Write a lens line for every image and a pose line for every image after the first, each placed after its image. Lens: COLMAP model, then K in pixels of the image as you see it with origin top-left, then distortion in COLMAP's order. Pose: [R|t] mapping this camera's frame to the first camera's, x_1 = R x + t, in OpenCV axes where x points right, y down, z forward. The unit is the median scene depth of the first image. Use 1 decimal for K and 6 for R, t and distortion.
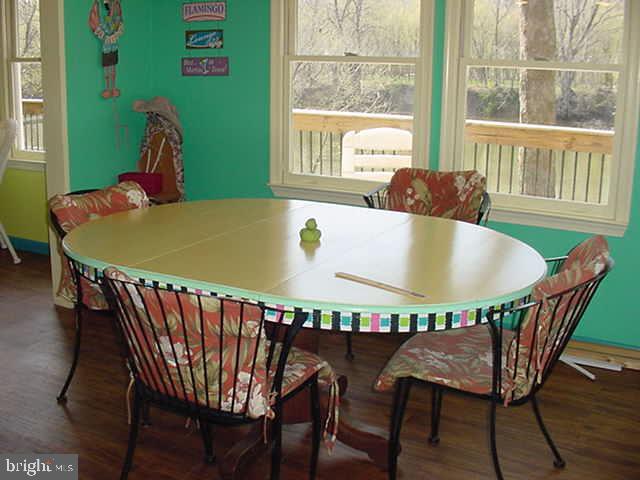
lens RADIAL K [[788.0, 0, 320.0], [0, 788.0, 240.0], [0, 0, 1]] dist [-0.159922, 0.055796]
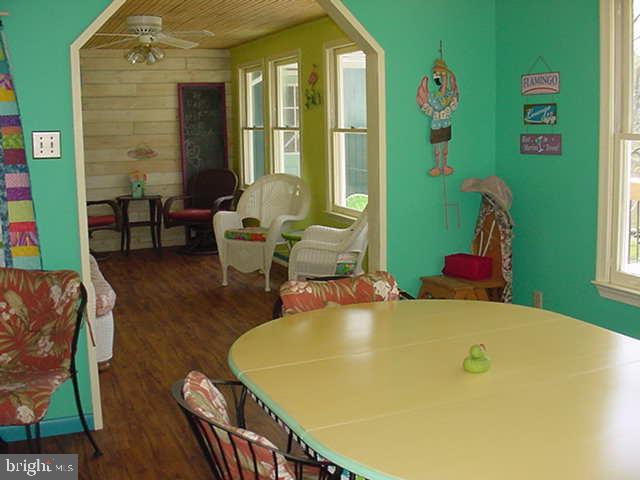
lens RADIAL K [[788.0, 0, 320.0], [0, 788.0, 240.0], [0, 0, 1]] dist [-0.159922, 0.055796]
pose [[0.780831, 0.070022, -0.620806, 0.221421], [-0.112735, 0.993179, -0.029772, -0.058094], [0.614486, 0.093233, 0.783399, 0.153452]]
